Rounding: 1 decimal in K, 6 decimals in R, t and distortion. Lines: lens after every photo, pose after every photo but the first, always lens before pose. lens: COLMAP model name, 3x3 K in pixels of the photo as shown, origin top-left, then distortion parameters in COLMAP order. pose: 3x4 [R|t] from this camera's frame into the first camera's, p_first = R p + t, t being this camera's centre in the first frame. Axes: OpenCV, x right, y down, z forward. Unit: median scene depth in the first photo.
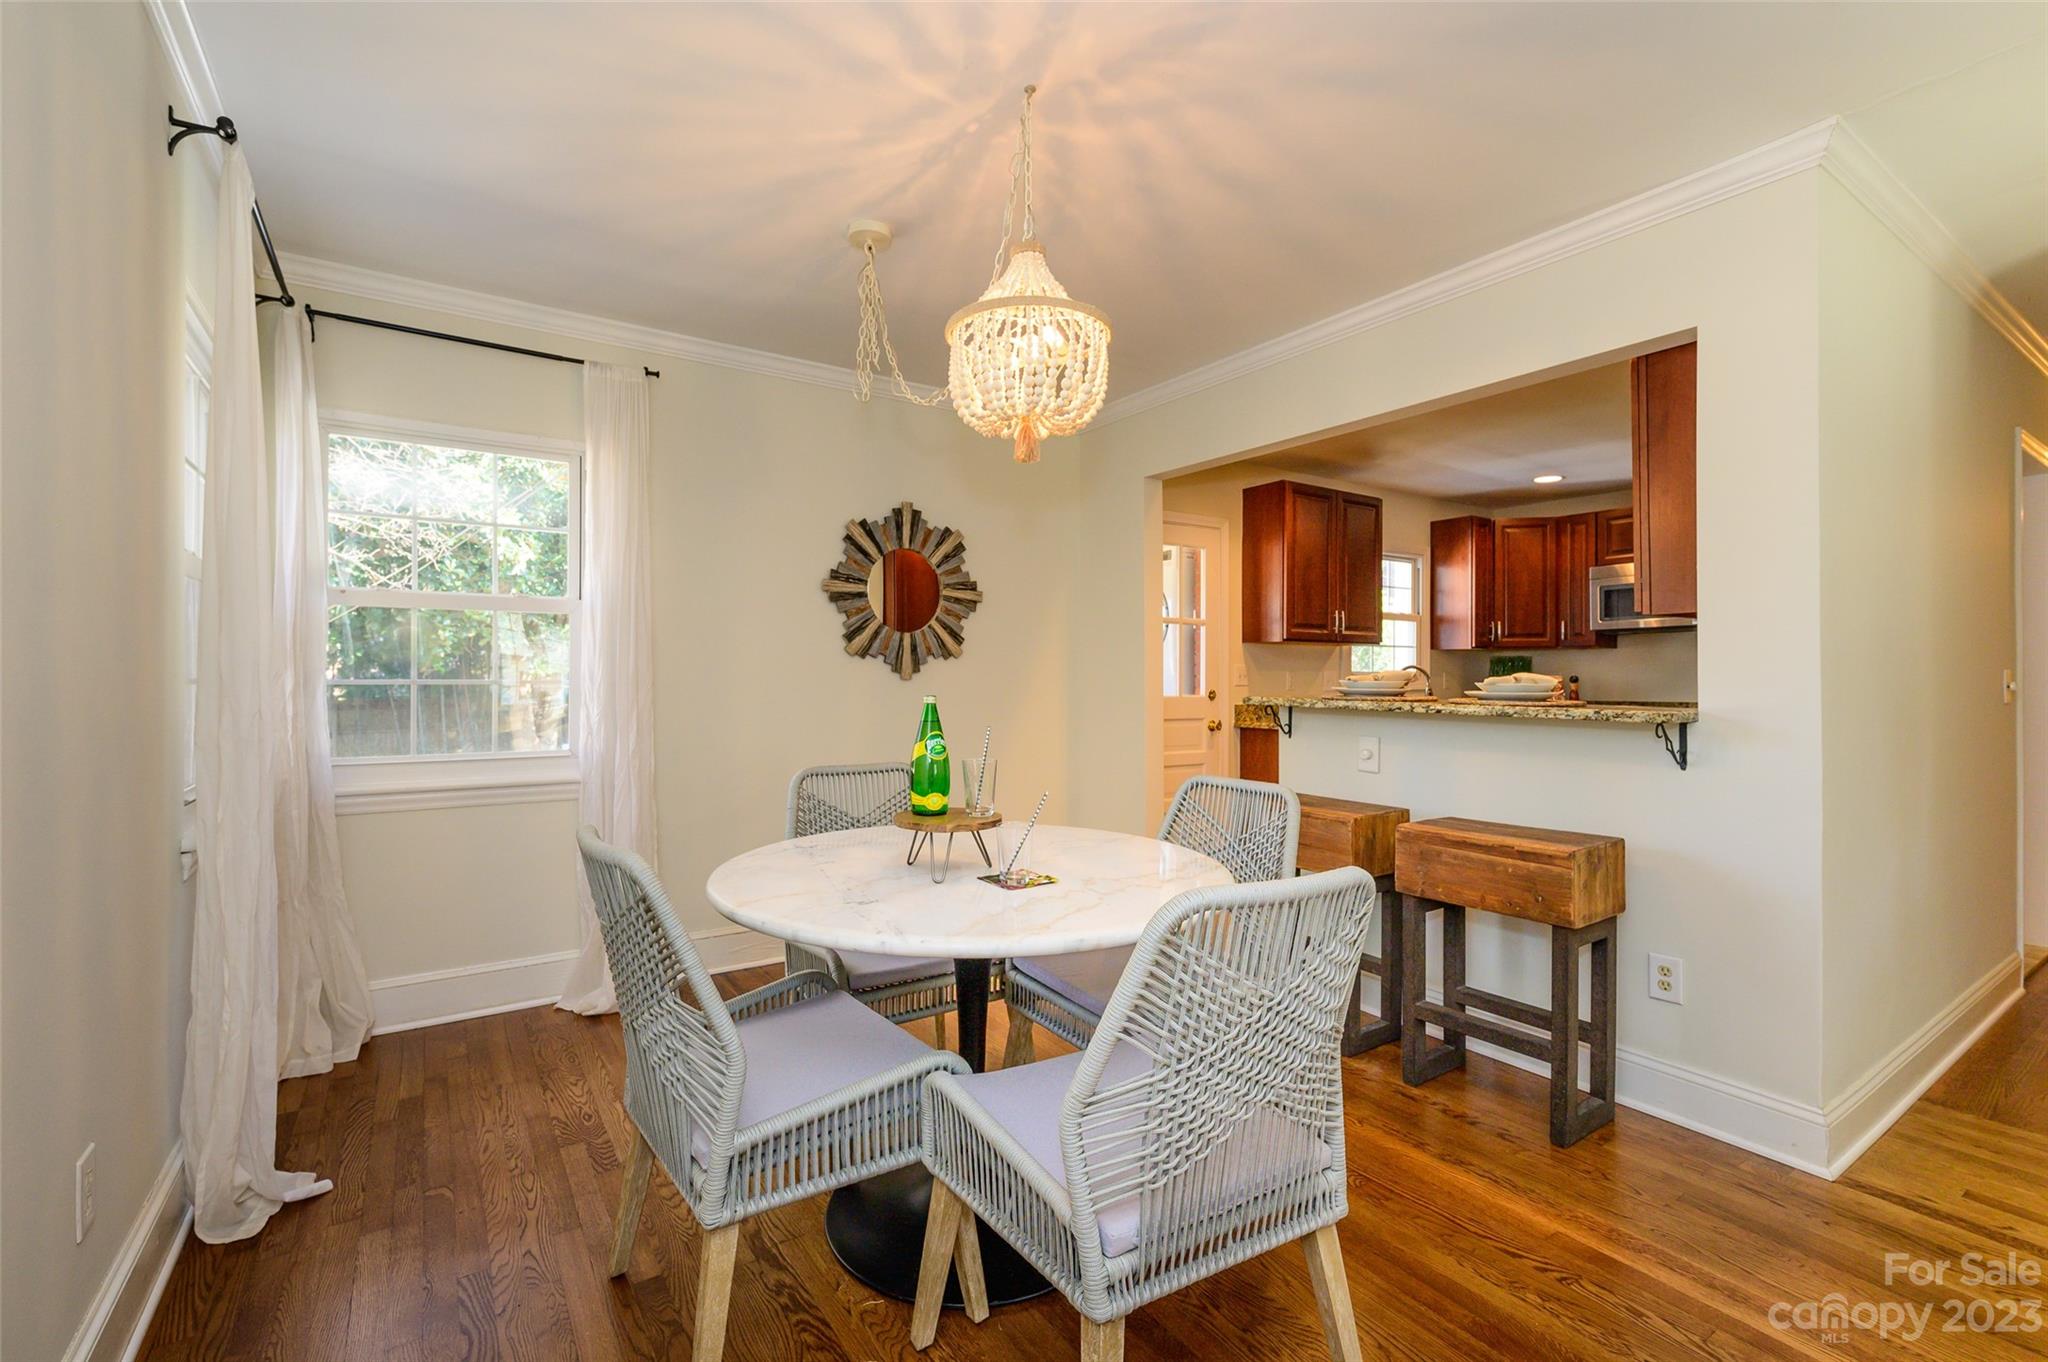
lens RADIAL K [[890.6, 0, 1018.9], [0, 890.6, 675.1], [0, 0, 1]] dist [-0.003175, 0.000540]
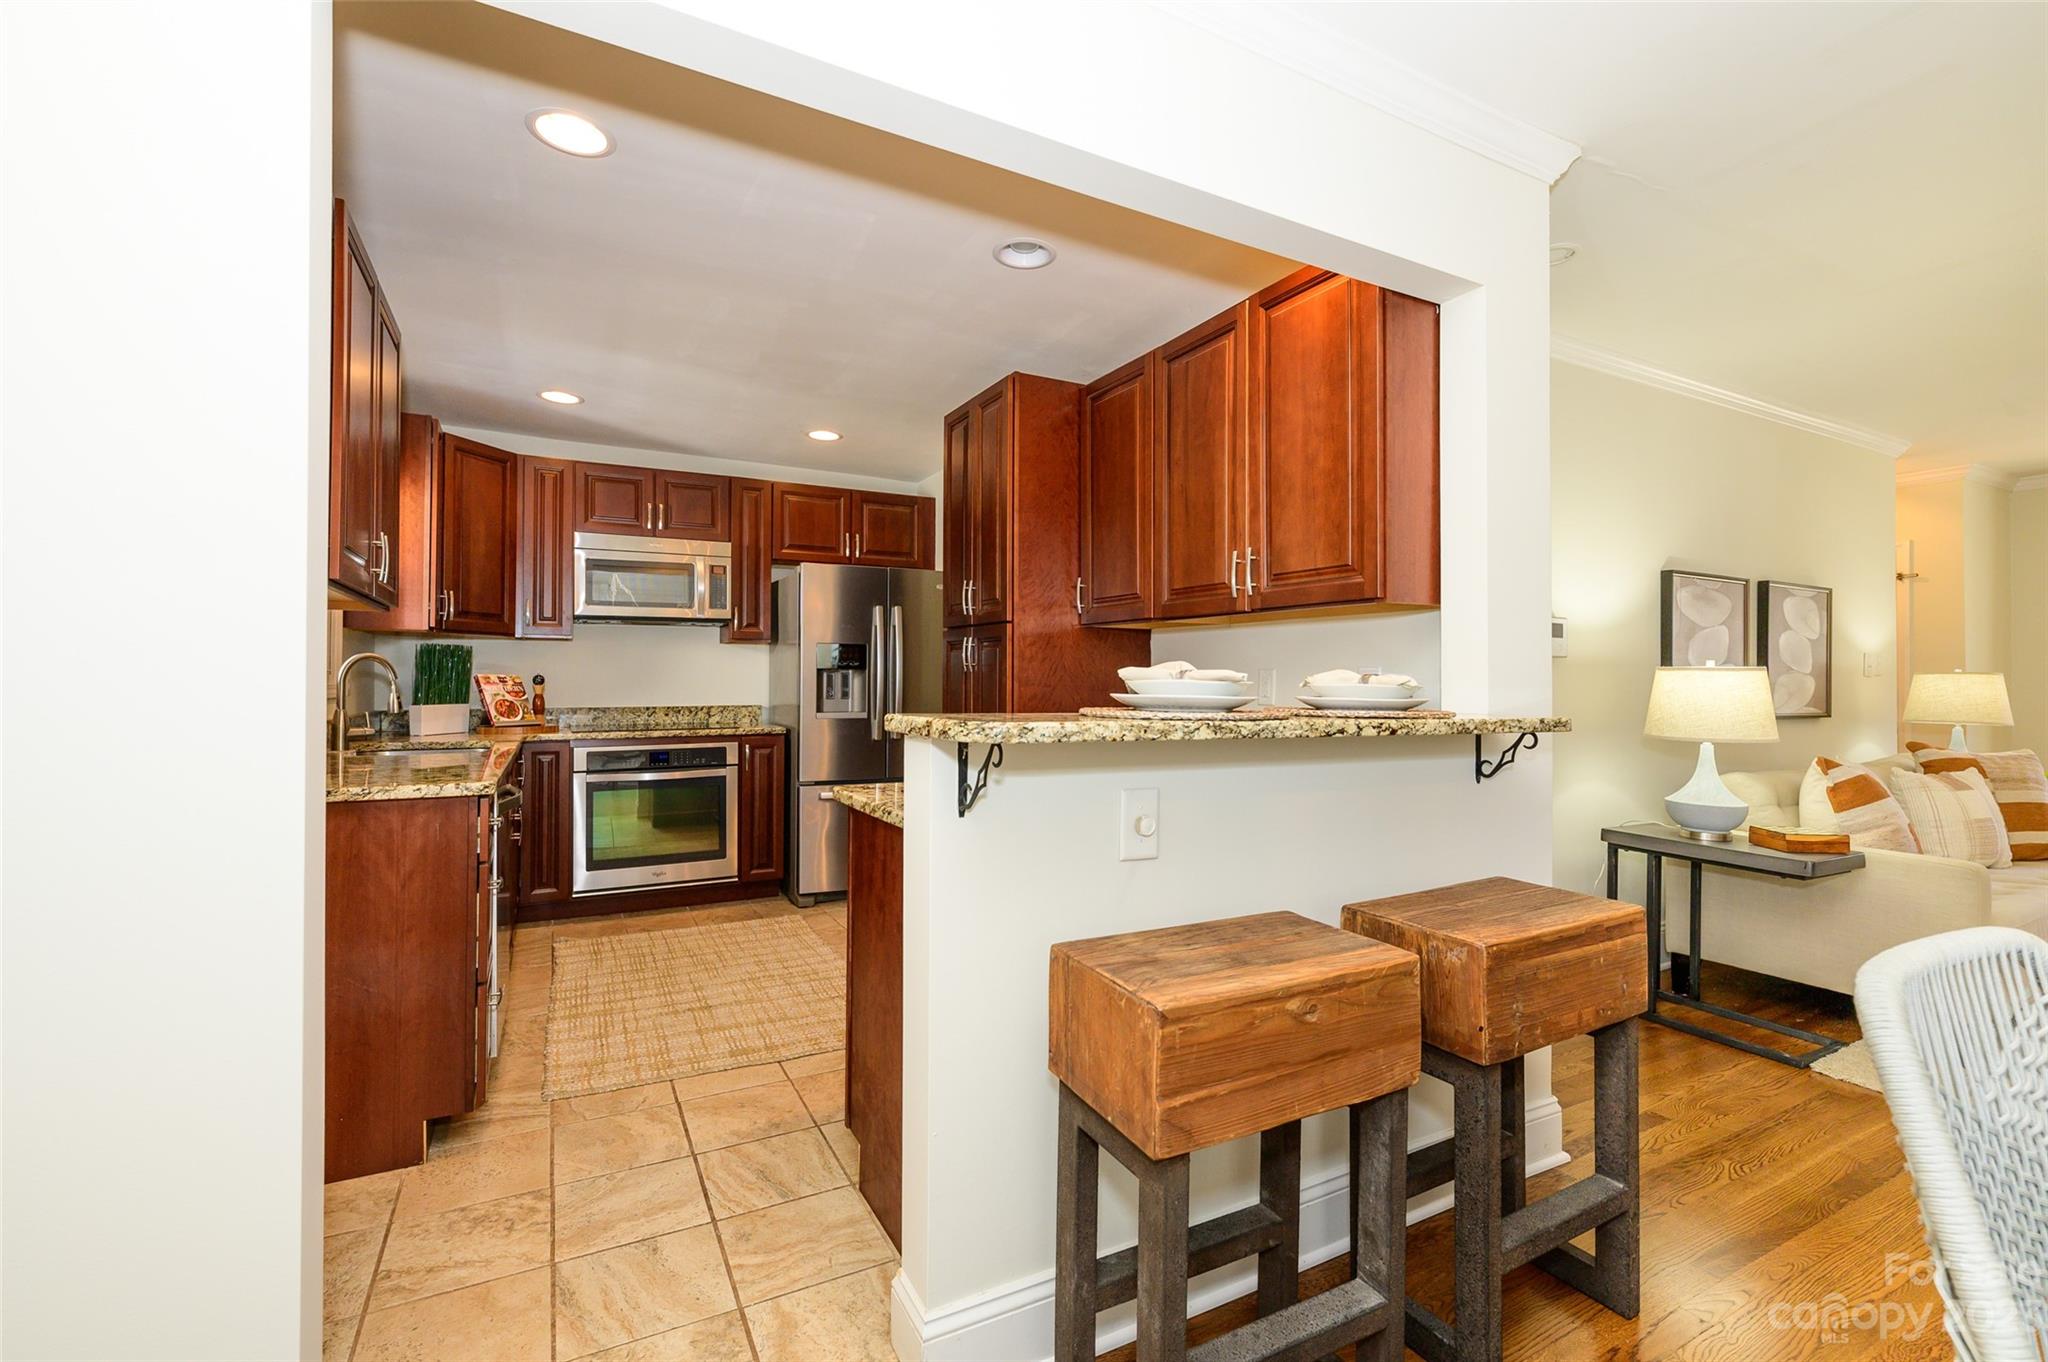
lens RADIAL K [[890.6, 0, 1029.2], [0, 890.6, 673.0], [0, 0, 1]] dist [-0.003175, 0.000540]
pose [[0.095292, 0.009899, 0.995400, -0.099261], [-0.004984, 0.999943, -0.009467, 0.005696], [-0.995437, -0.004059, 0.095336, 0.809306]]
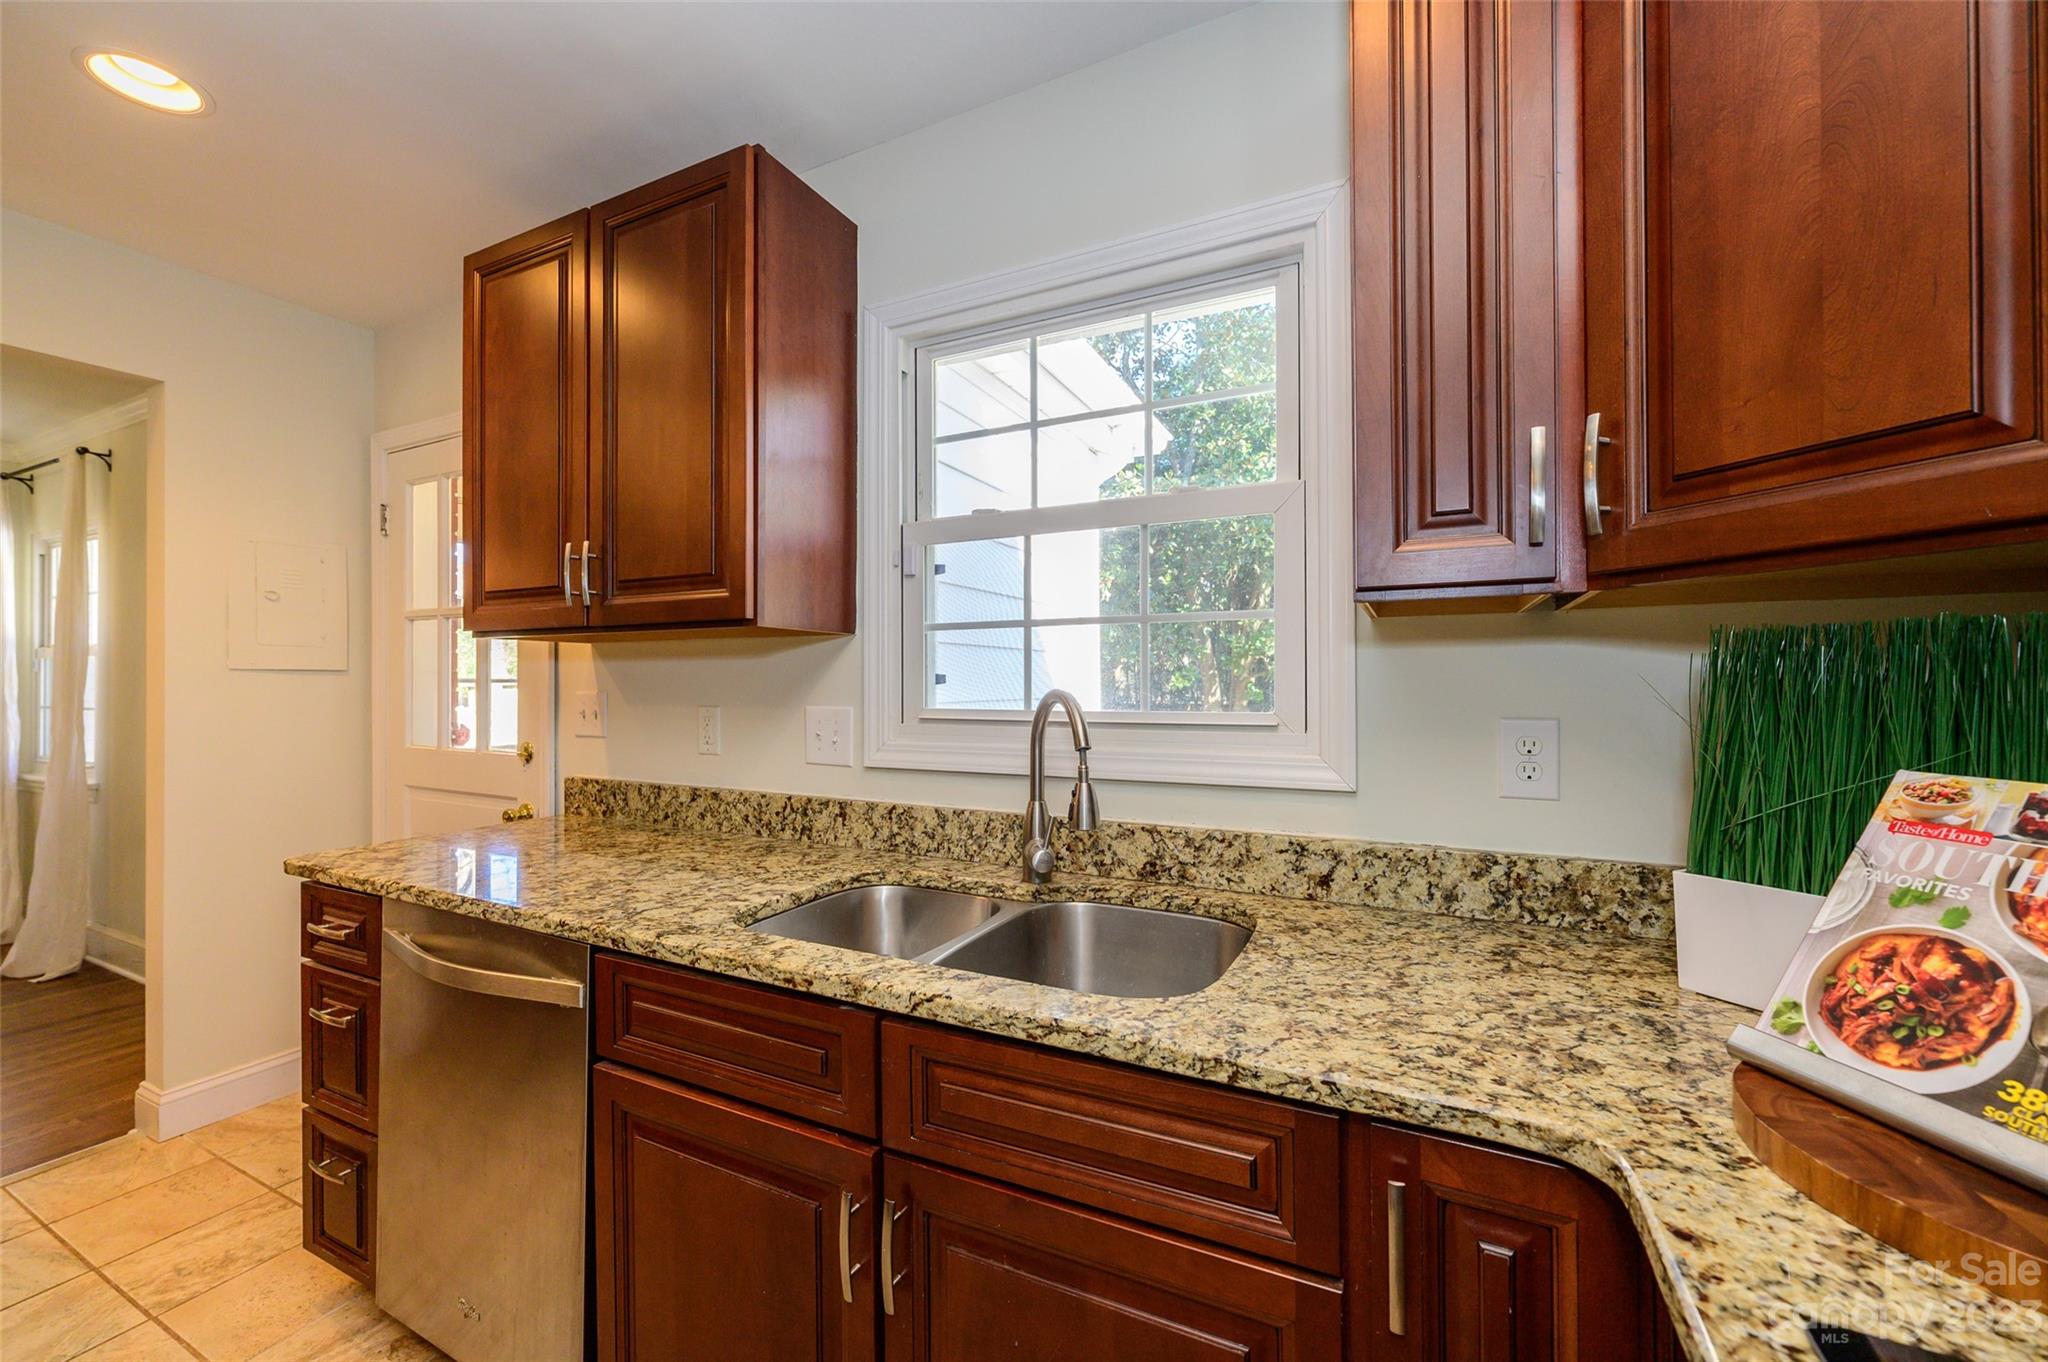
lens RADIAL K [[810.1, 0, 1013.5], [0, 810.1, 679.0], [0, 0, 1]] dist [-0.001846, 0.000672]
pose [[0.493725, -0.006221, -0.869596, 0.957567], [0.003705, 0.999980, -0.005051, -0.020244], [0.869610, -0.000728, 0.493738, 1.306316]]
